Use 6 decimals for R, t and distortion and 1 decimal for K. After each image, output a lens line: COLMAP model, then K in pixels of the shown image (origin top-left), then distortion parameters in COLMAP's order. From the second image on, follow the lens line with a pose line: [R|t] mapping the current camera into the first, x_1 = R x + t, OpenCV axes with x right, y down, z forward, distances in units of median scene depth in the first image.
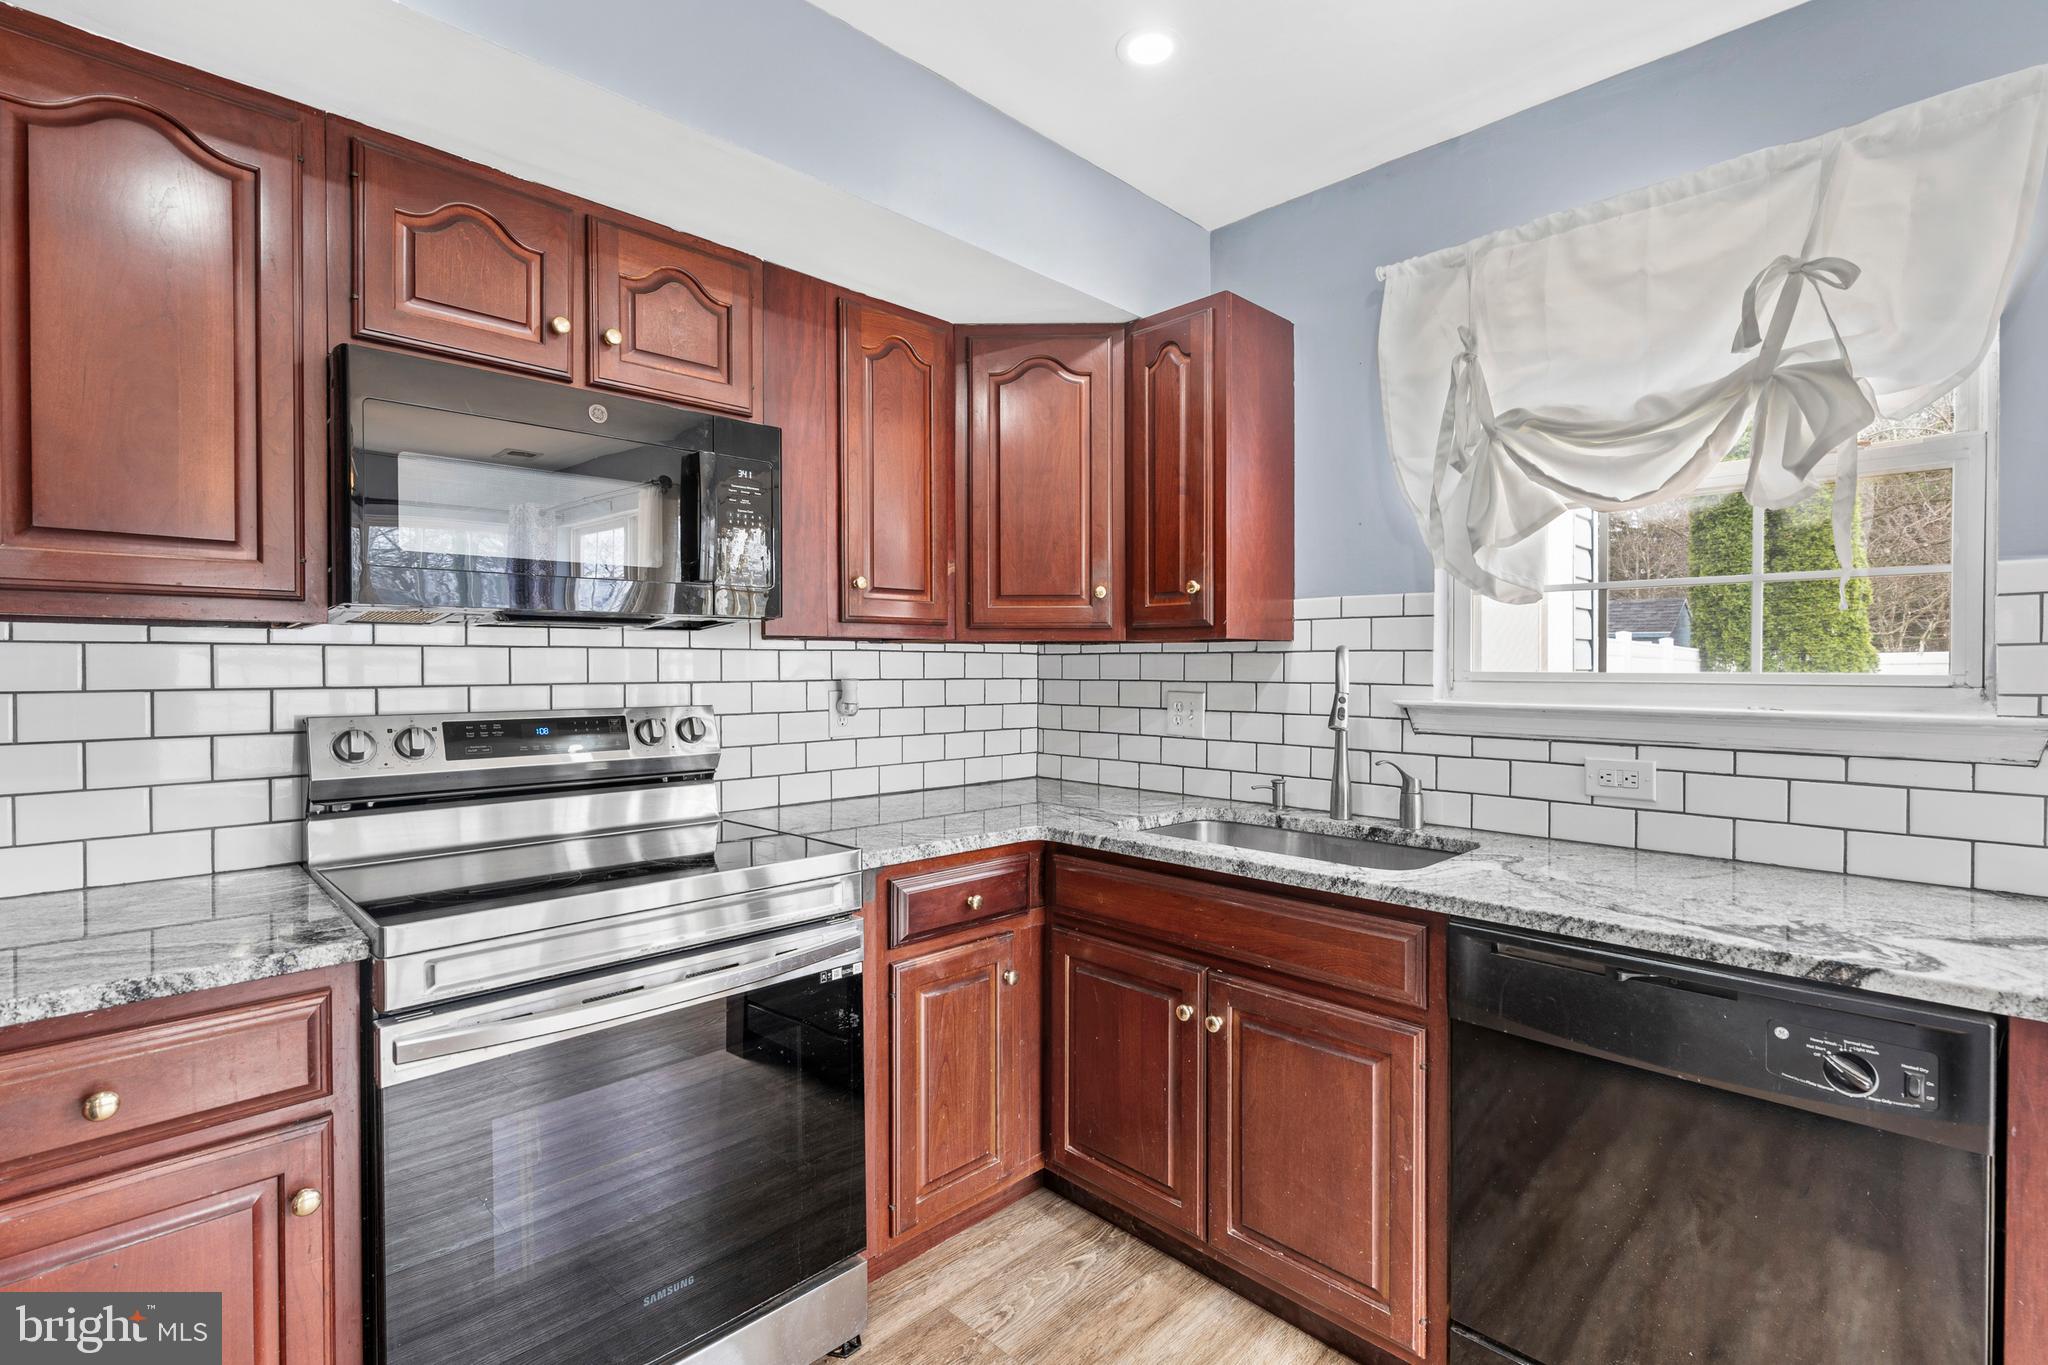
lens RADIAL K [[934.6, 0, 1013.0], [0, 934.6, 680.3], [0, 0, 1]] dist [-0.000689, 0.000927]
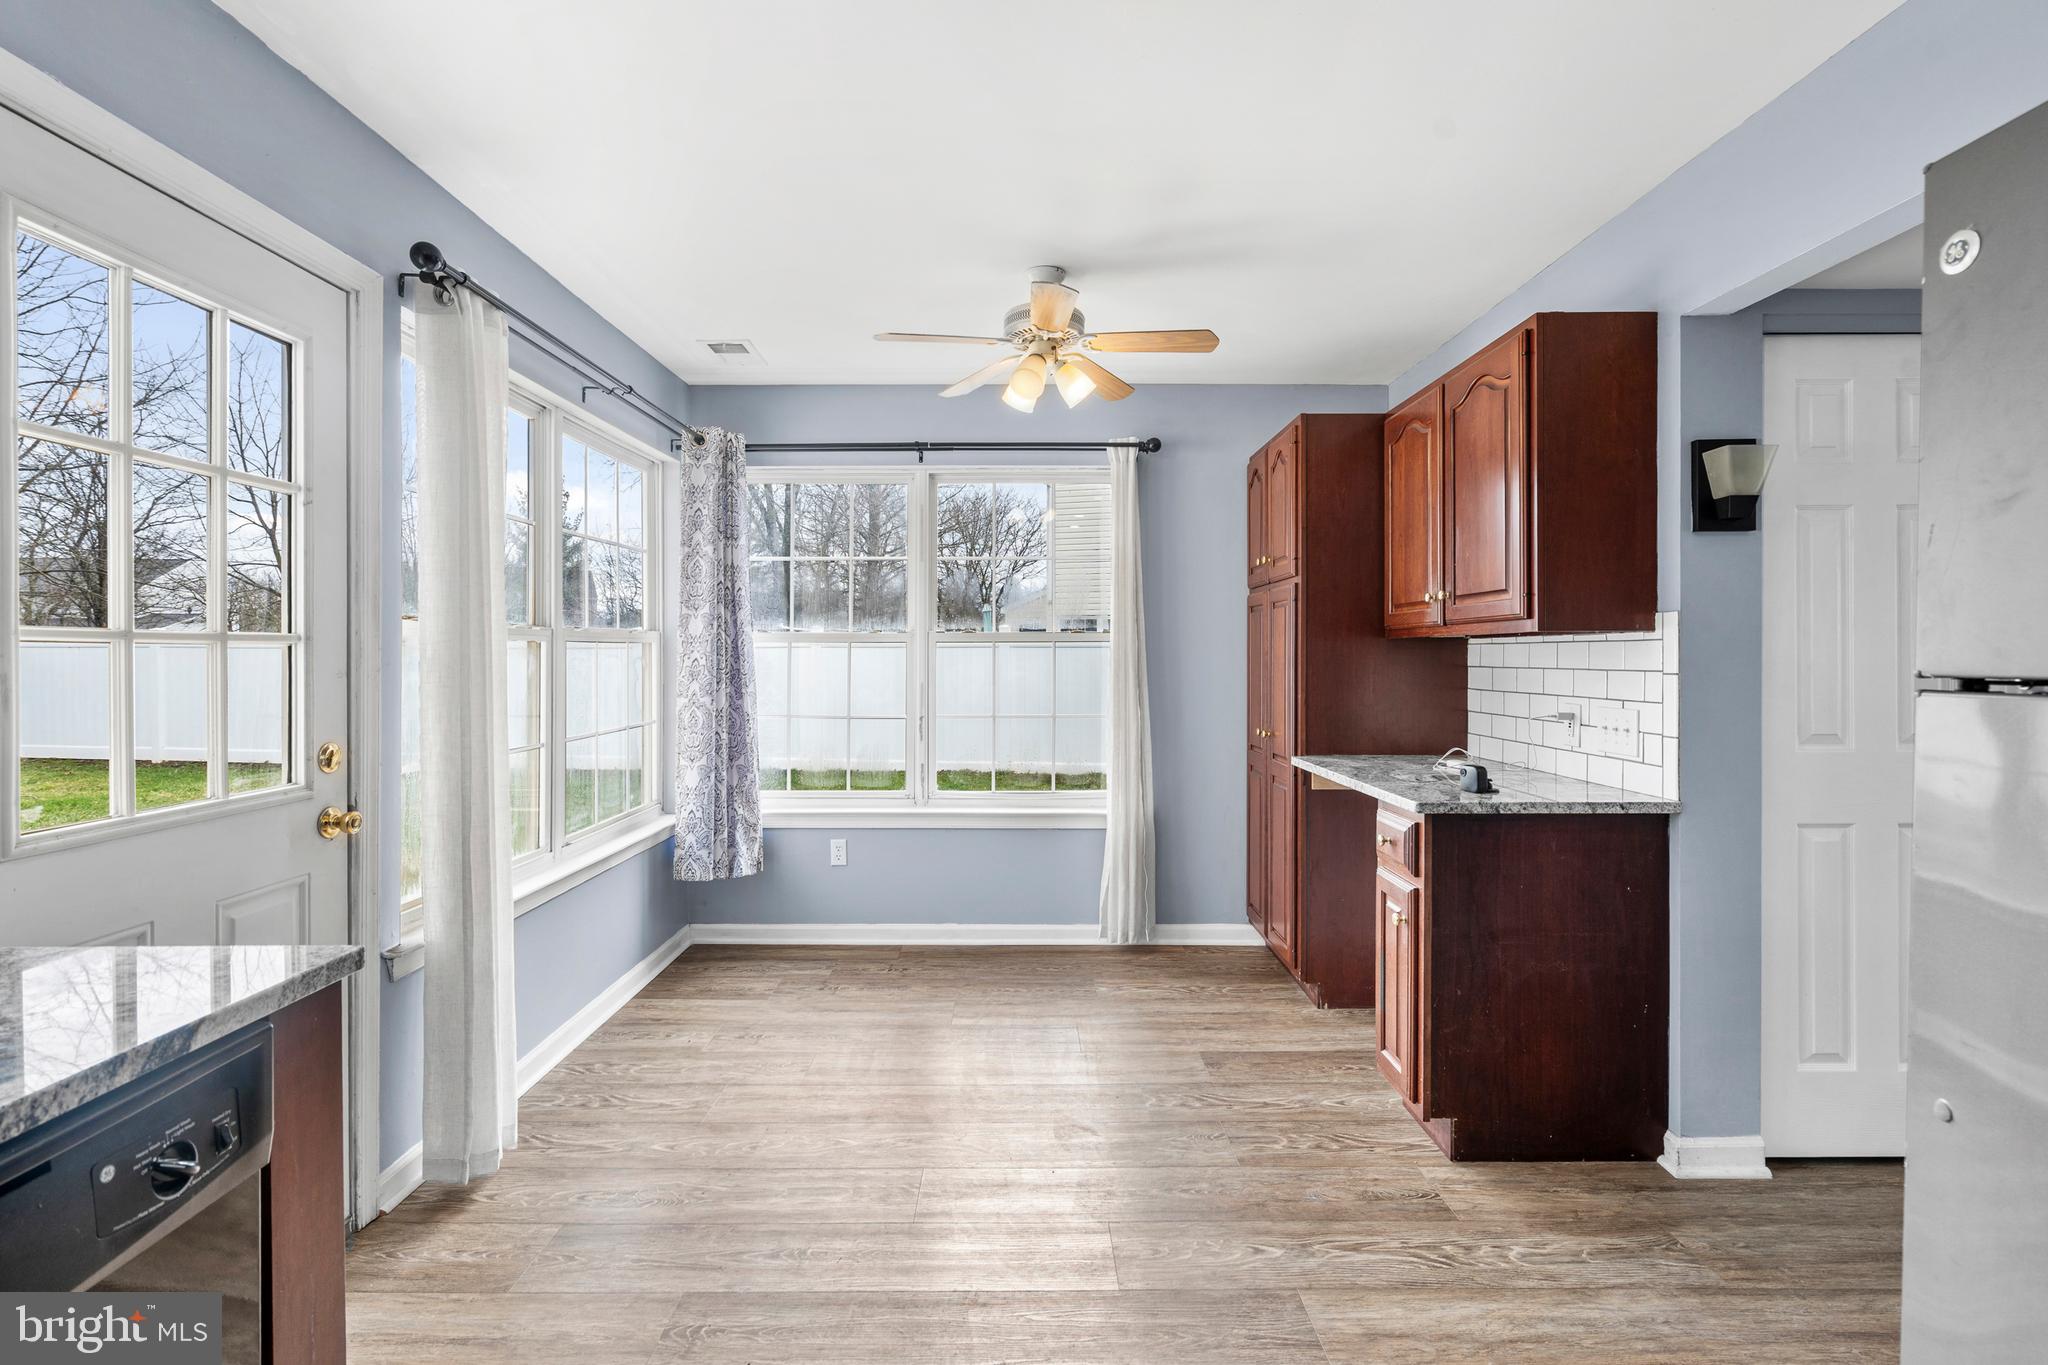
lens RADIAL K [[941.5, 0, 1002.6], [0, 941.5, 653.6], [0, 0, 1]] dist [-0.000519, 0.000215]
pose [[-0.707493, 0.002092, 0.706718, -0.084437], [0.013842, 0.999845, 0.010898, -0.006027], [-0.706585, 0.017493, -0.707412, 0.573731]]
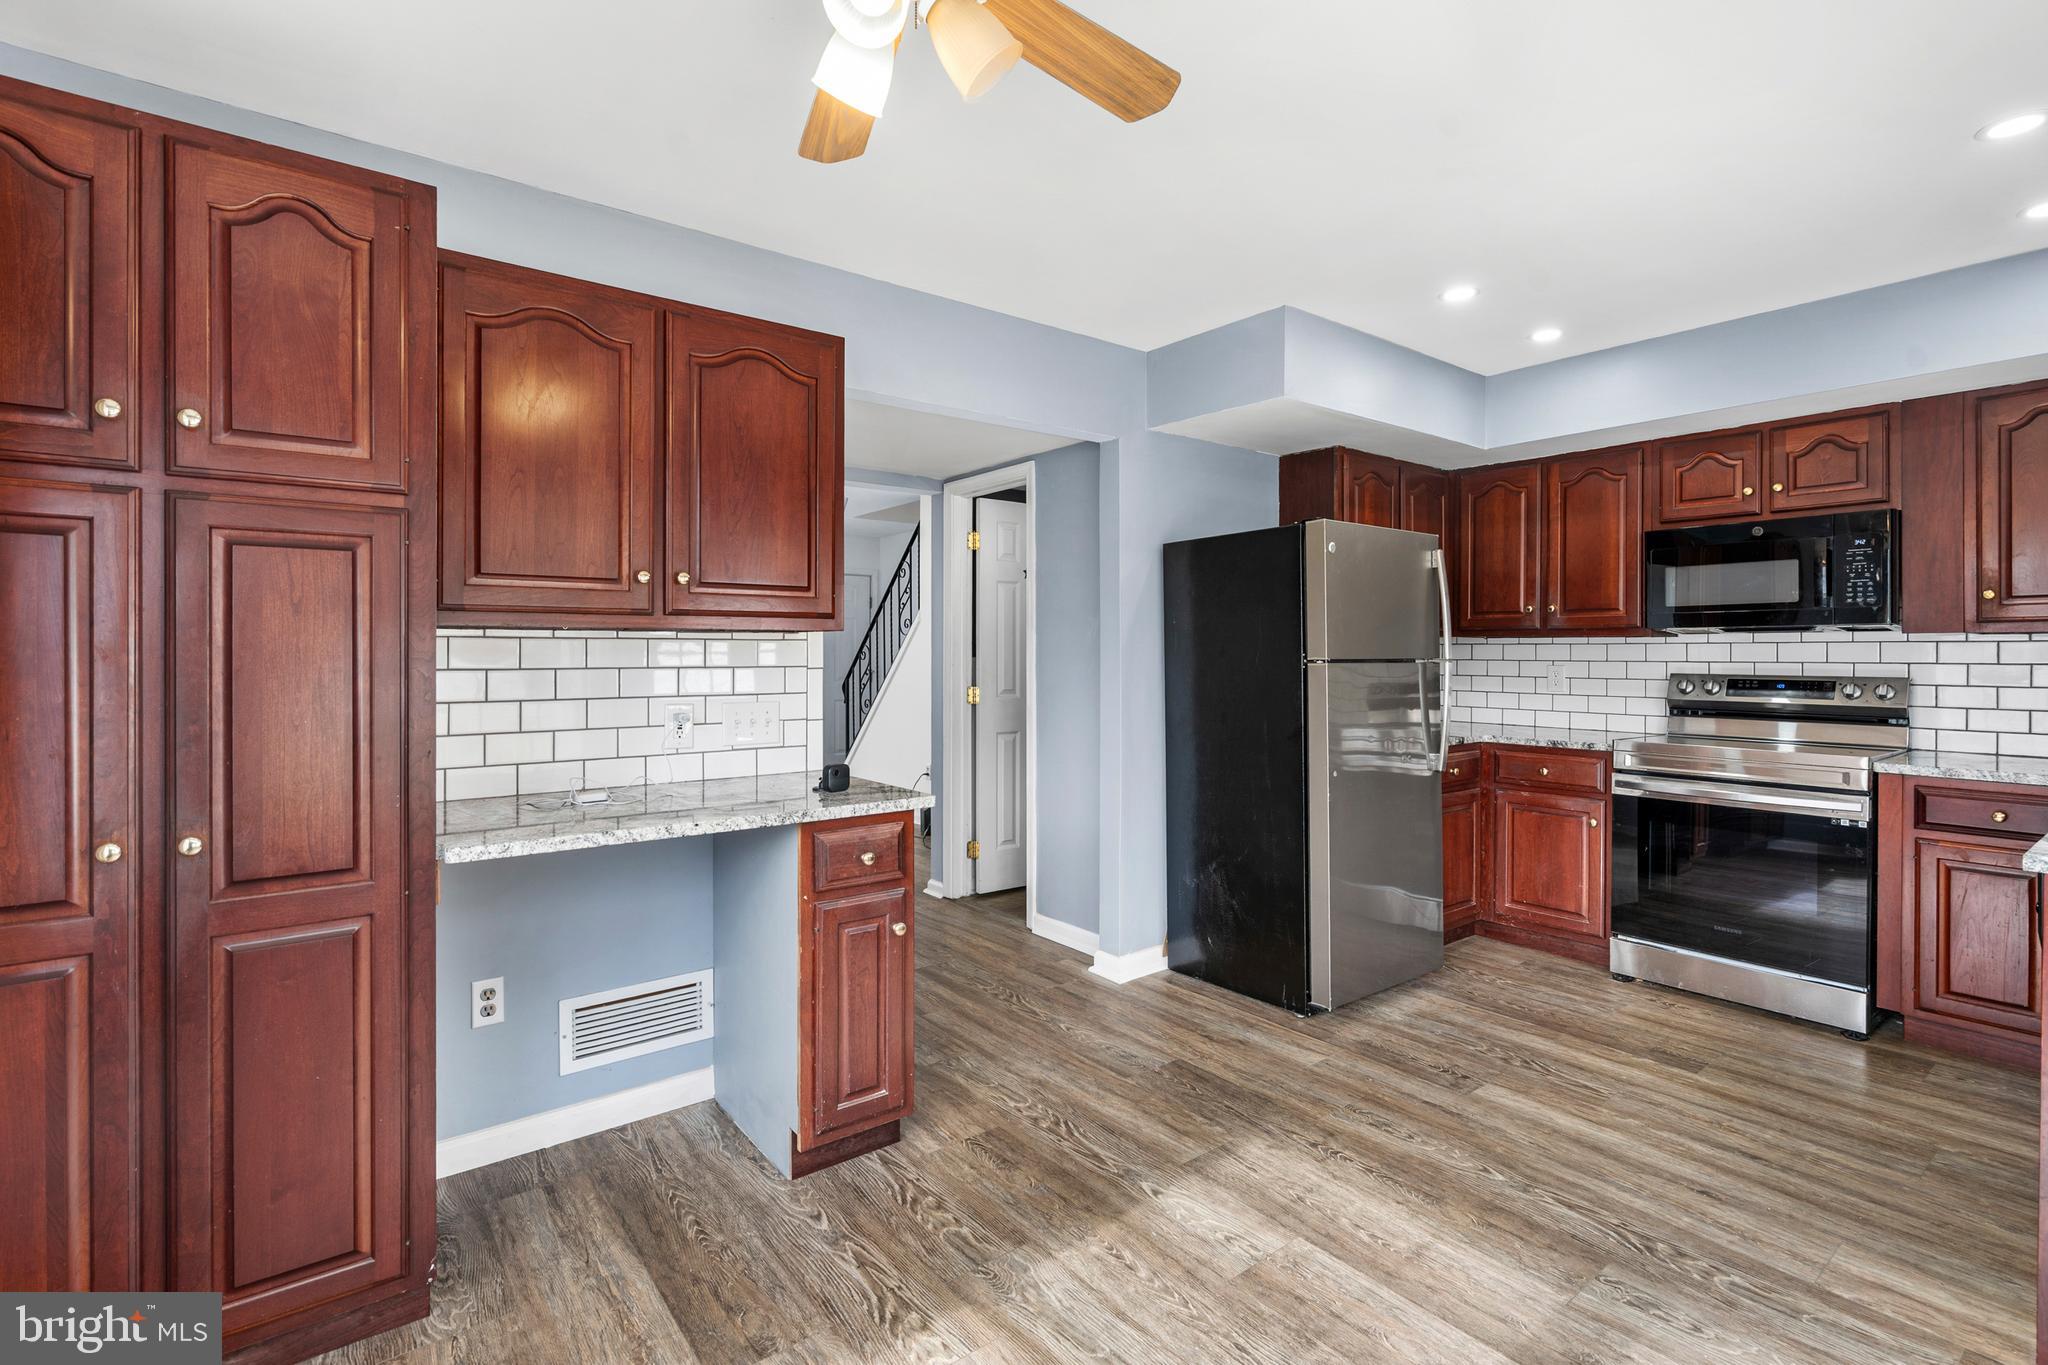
lens RADIAL K [[949.9, 0, 1031.6], [0, 949.9, 656.6], [0, 0, 1]] dist [0.001410, 0.001229]
pose [[-0.105201, 0.004052, -0.994443, 1.465670], [-0.018943, 0.999802, 0.006078, 0.009807], [0.994271, 0.019478, -0.105104, -0.305907]]
